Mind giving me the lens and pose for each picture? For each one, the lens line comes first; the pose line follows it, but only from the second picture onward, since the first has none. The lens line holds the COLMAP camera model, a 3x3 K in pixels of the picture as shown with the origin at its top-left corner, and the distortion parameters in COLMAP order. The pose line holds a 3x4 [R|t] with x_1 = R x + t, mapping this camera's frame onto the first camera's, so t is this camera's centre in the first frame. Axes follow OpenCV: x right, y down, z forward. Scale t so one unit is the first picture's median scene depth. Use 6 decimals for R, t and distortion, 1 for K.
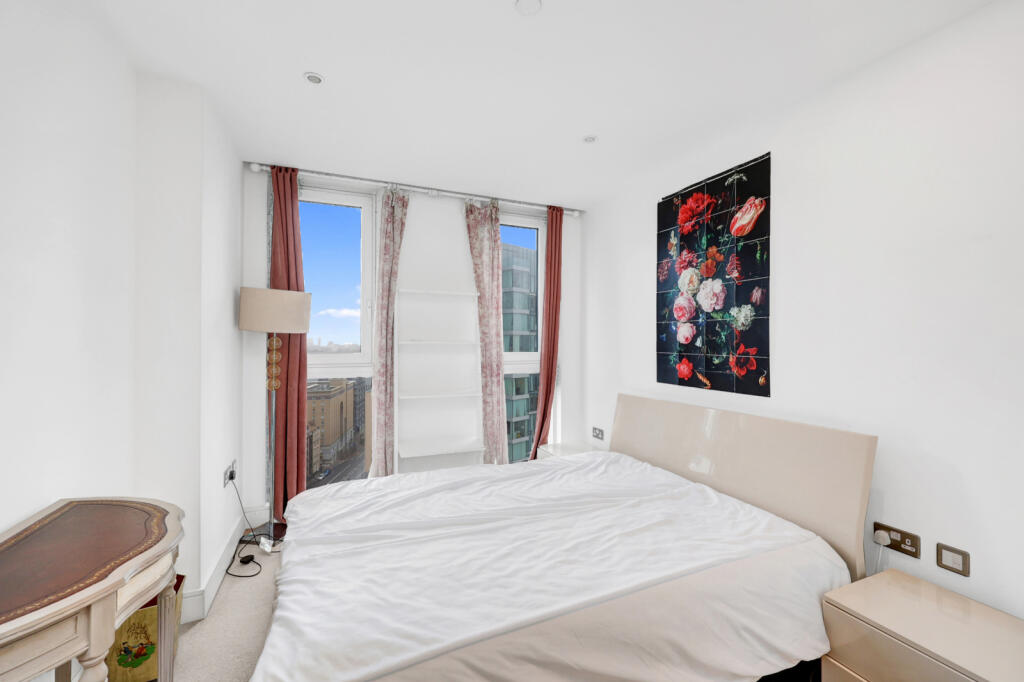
lens RADIAL K [[418.6, 0, 508.5], [0, 418.6, 334.4], [0, 0, 1]] dist [-0.001017, 0.000078]
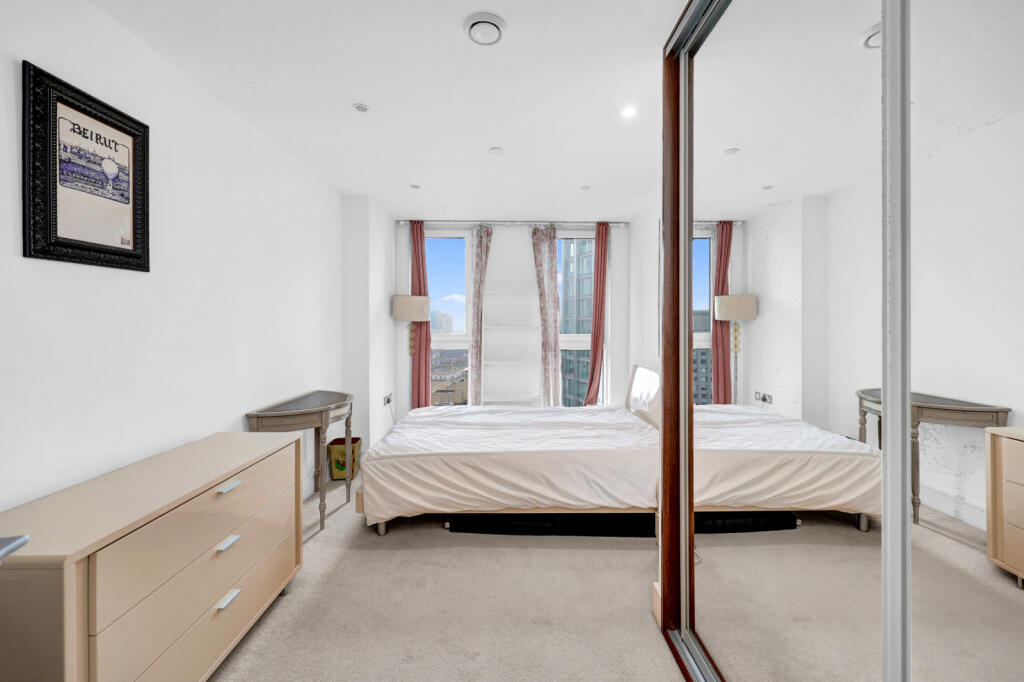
lens RADIAL K [[416.7, 0, 512.5], [0, 416.7, 325.8], [0, 0, 1]] dist [0.001598, 0.000441]
pose [[0.925543, -0.000430, -0.378641, 0.374124], [0.005682, 0.999903, 0.012754, -0.002593], [0.378599, -0.013955, 0.925456, -0.331095]]
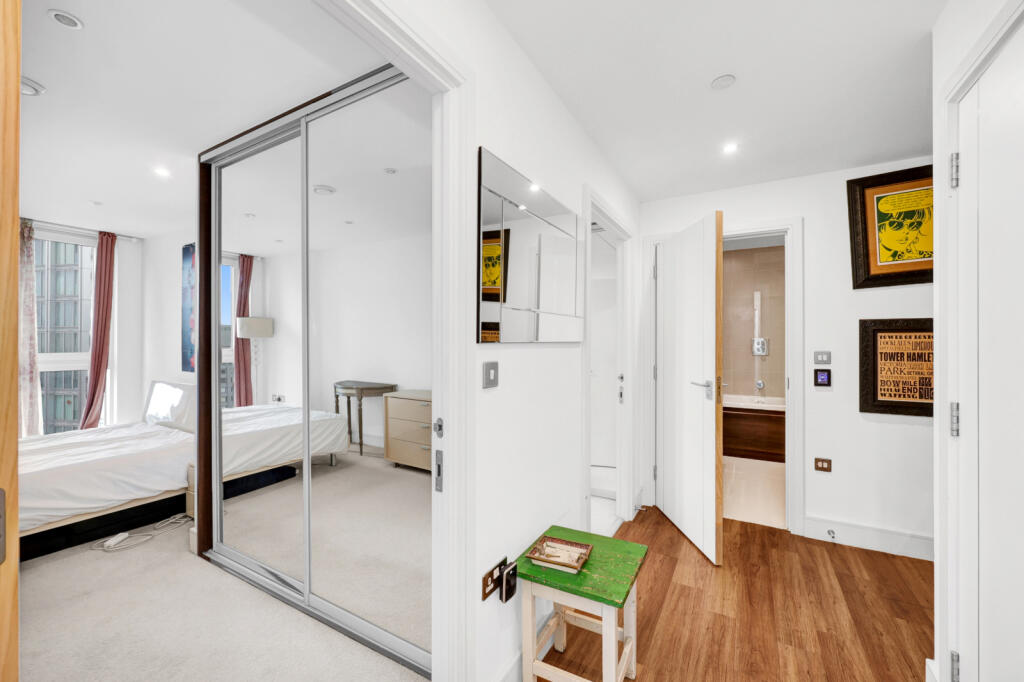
lens RADIAL K [[407.9, 0, 512.0], [0, 407.9, 341.0], [0, 0, 1]] dist [0.000383, 0.000192]
pose [[0.792406, -0.001478, 0.609993, 0.349430], [-0.007679, 0.999894, 0.012398, -0.015321], [-0.609946, -0.014508, 0.792310, -0.727657]]
